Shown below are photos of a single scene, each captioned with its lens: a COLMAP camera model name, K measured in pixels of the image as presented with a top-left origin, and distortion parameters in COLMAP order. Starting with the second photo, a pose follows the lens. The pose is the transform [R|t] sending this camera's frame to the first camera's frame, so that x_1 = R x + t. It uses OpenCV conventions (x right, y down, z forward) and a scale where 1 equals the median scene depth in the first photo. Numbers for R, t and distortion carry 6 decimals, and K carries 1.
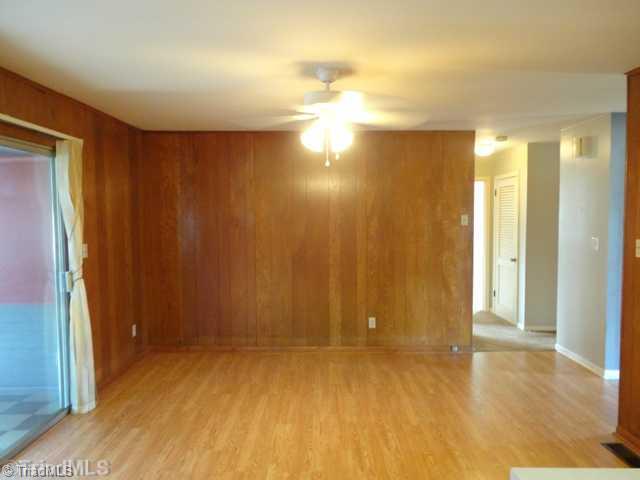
lens RADIAL K [[474.8, 0, 320.0], [0, 474.8, 240.0], [0, 0, 1]] dist [-0.008451, 0.001918]
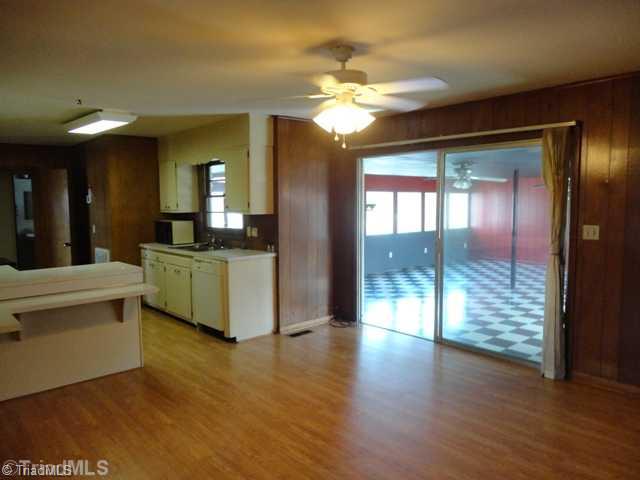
lens RADIAL K [[474.8, 0, 320.0], [0, 474.8, 240.0], [0, 0, 1]] dist [-0.008451, 0.001918]
pose [[-0.740508, 0.067653, -0.668634, 0.711599], [-0.027715, 0.991000, 0.130965, -0.093708], [0.671476, 0.115511, -0.731968, 1.684891]]
